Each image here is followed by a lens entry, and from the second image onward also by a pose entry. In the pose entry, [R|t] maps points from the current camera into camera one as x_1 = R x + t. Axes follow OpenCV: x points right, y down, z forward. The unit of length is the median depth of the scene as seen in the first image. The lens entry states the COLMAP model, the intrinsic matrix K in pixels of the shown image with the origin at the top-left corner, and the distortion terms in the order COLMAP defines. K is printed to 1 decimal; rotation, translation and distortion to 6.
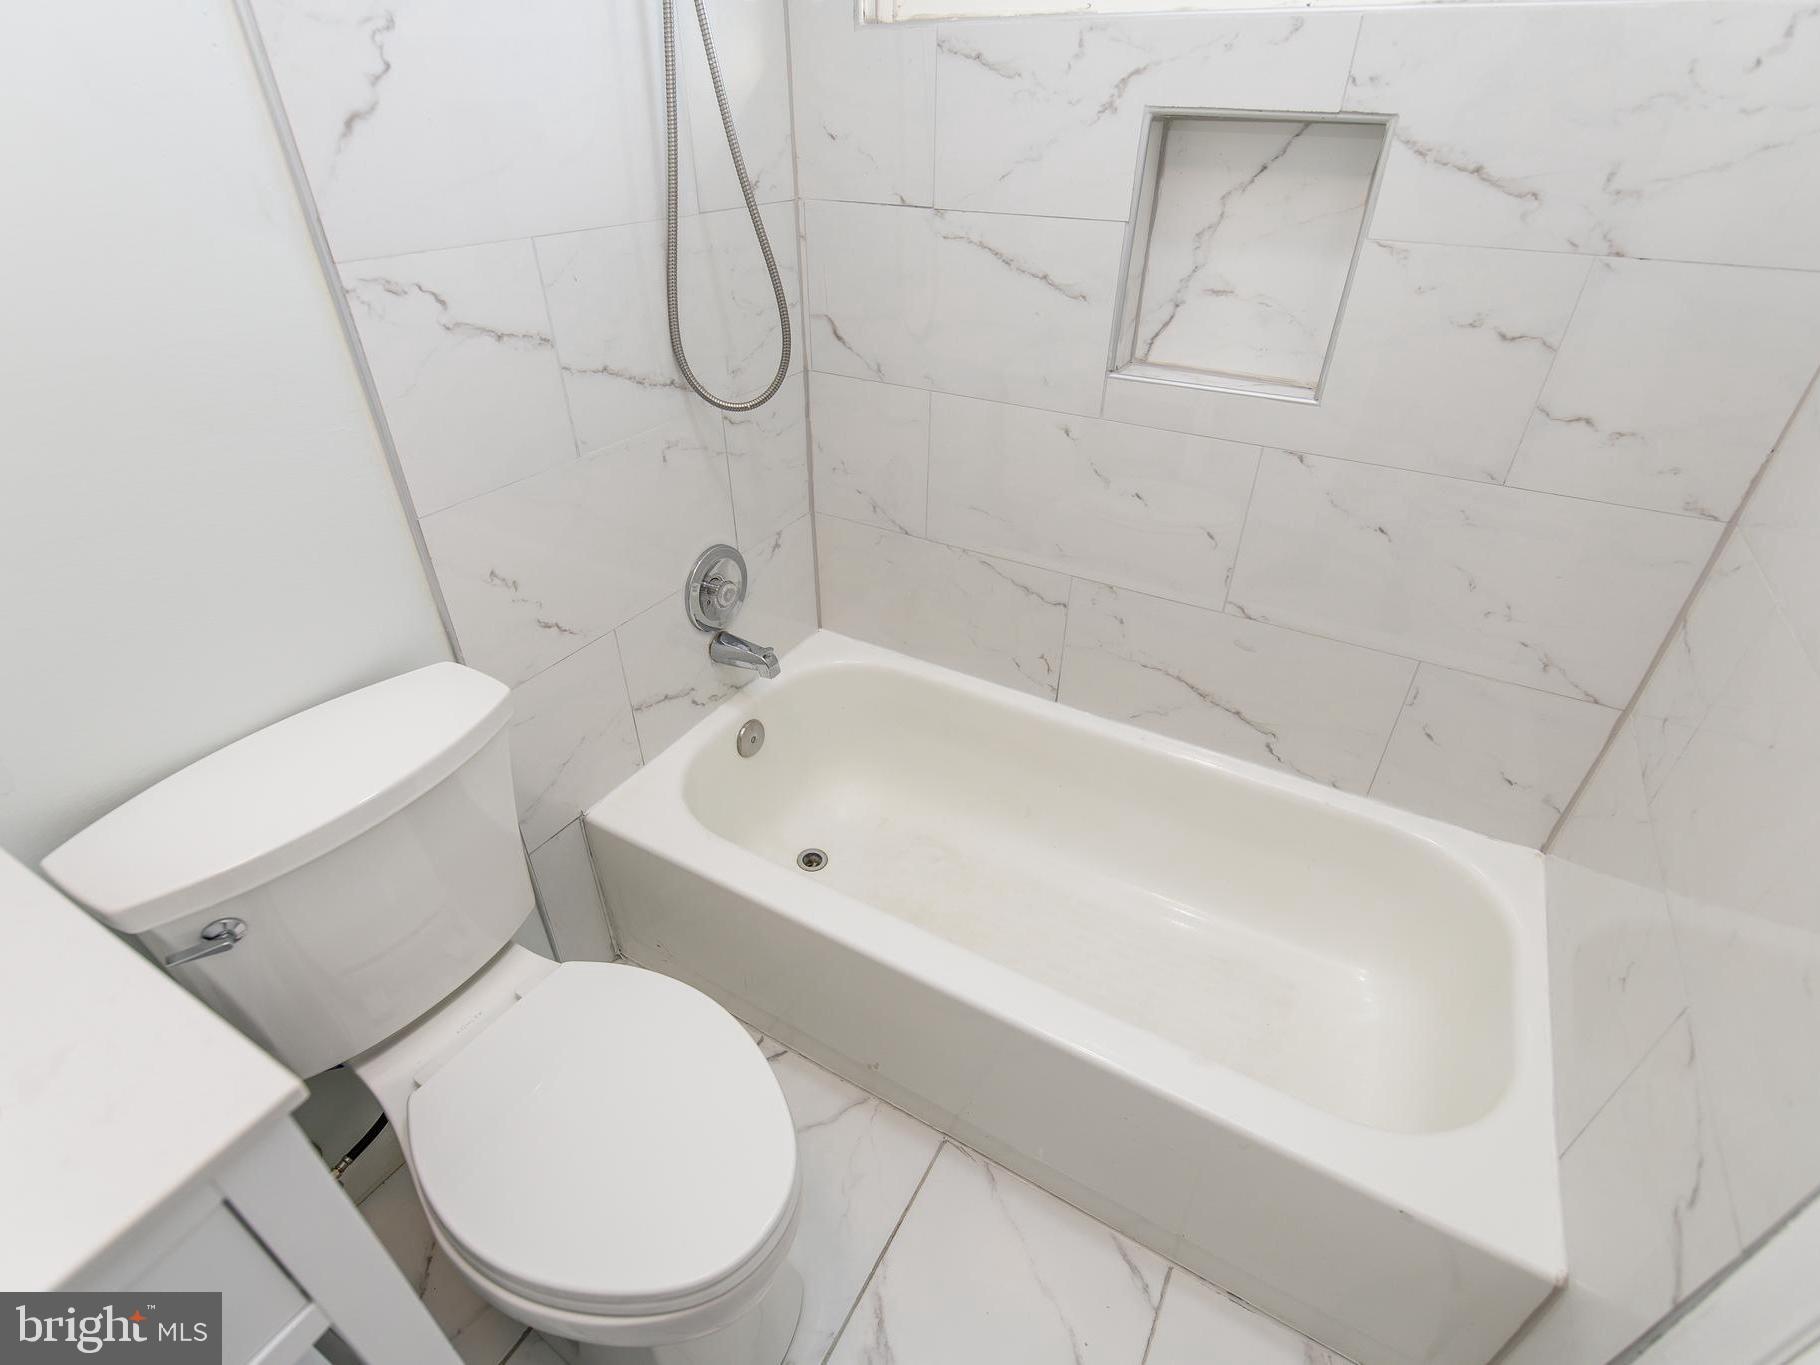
lens RADIAL K [[872.3, 0, 910.9], [0, 872.3, 681.6], [0, 0, 1]] dist [-0.001098, -0.000616]
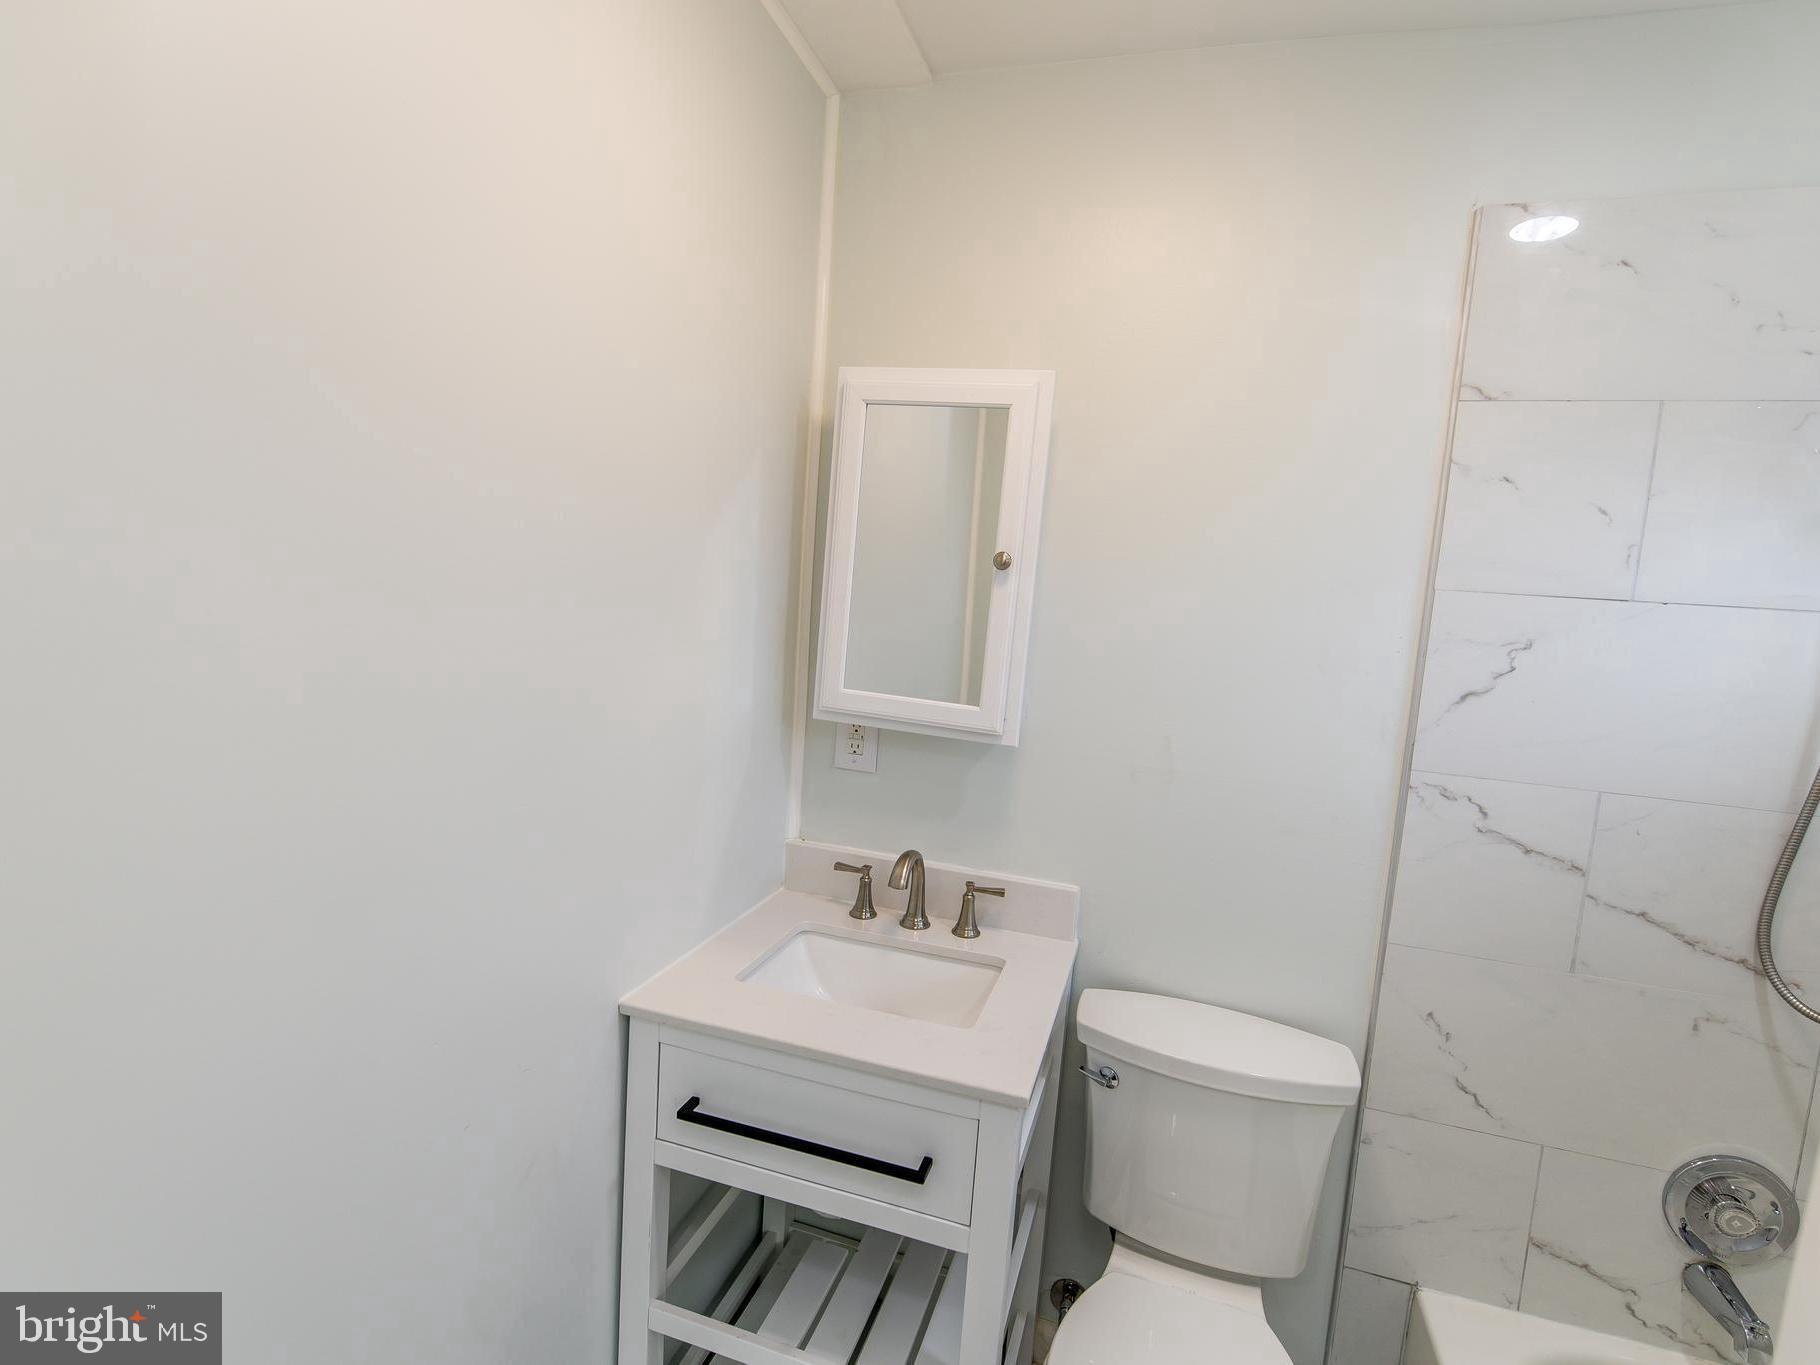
lens RADIAL K [[872.3, 0, 912.1], [0, 872.3, 681.6], [0, 0, 1]] dist [-0.001098, -0.000616]
pose [[0.216124, 0.112130, -0.969906, 0.419105], [-0.596468, 0.801628, -0.040235, -0.017244], [0.772992, 0.587213, 0.240133, -0.086306]]
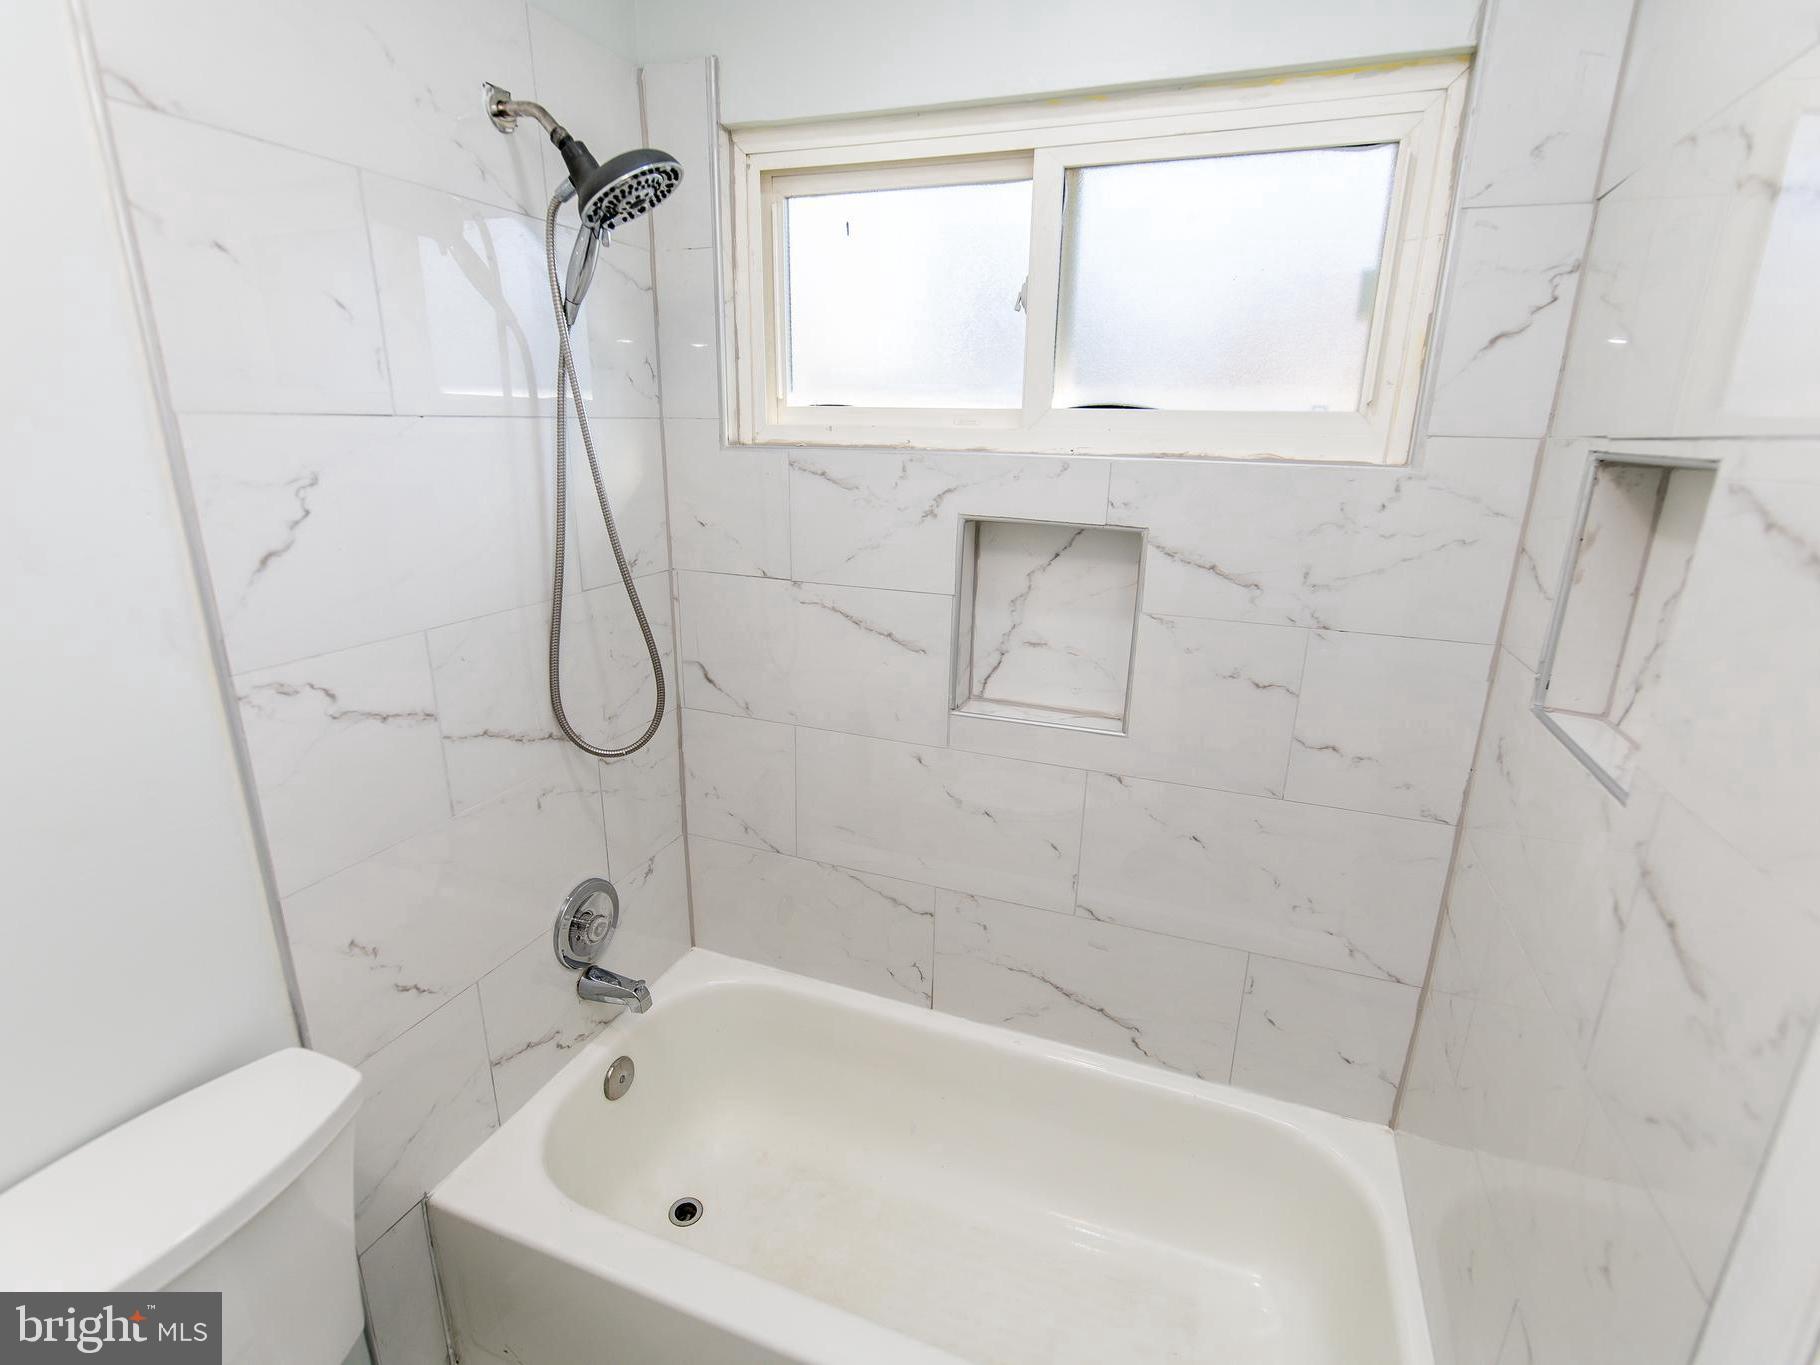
lens RADIAL K [[872.3, 0, 915.7], [0, 872.3, 685.6], [0, 0, 1]] dist [-0.001098, -0.000616]
pose [[0.988221, -0.033595, 0.149299, 0.011834], [0.075219, 0.956252, -0.282708, -0.068395], [-0.133270, 0.290608, 0.947516, -0.094459]]
